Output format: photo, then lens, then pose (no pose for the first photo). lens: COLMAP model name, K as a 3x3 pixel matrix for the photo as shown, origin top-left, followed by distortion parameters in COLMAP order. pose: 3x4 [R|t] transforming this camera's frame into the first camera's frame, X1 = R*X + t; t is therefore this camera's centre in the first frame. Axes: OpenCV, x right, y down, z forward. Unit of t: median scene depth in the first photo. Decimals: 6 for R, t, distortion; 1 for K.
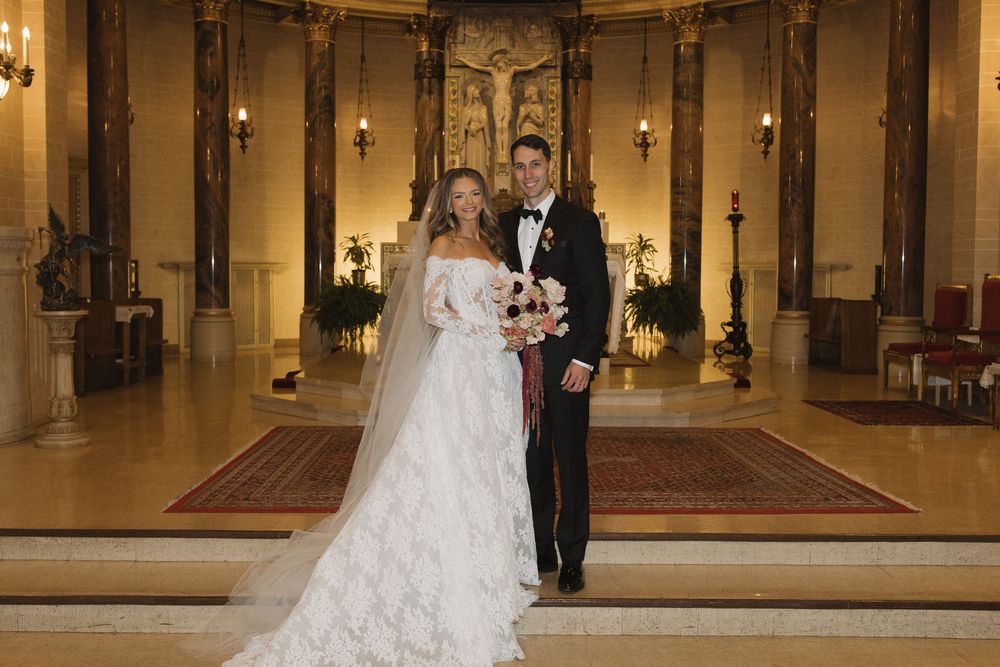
lens RADIAL K [[1050.7, 0, 481.0], [0, 1050.7, 329.4], [0, 0, 1]] dist [-0.002824, -0.001827]
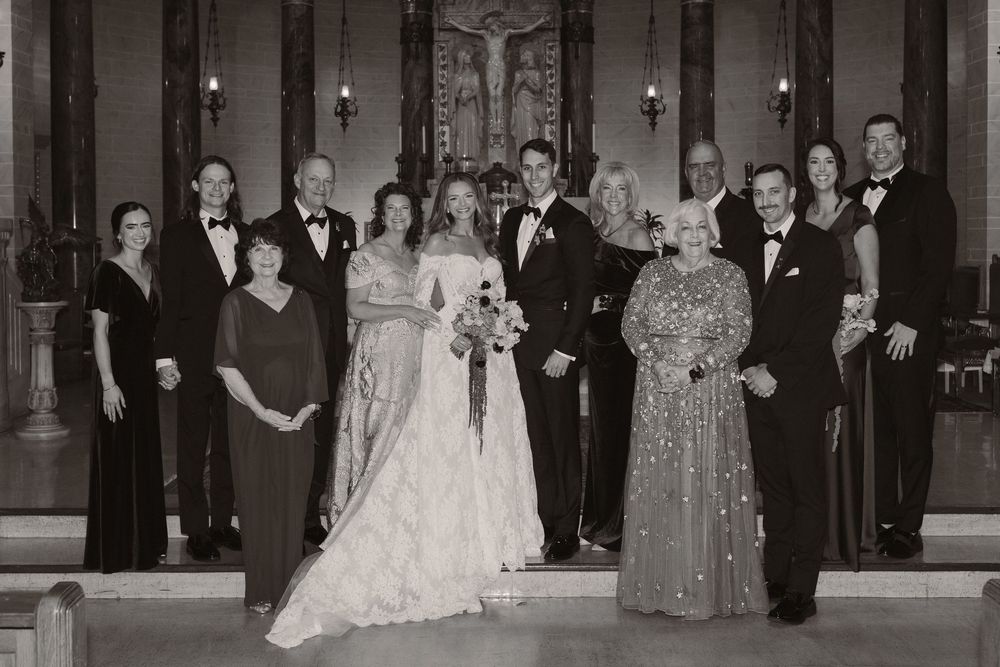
lens RADIAL K [[1392.2, 0, 495.6], [0, 1392.2, 245.7], [0, 0, 1]] dist [0.001302, -0.010728]
pose [[0.999955, -0.008149, -0.004910, 0.025067], [0.007904, 0.998815, -0.048015, -0.002744], [0.005296, 0.047974, 0.998835, -0.213091]]
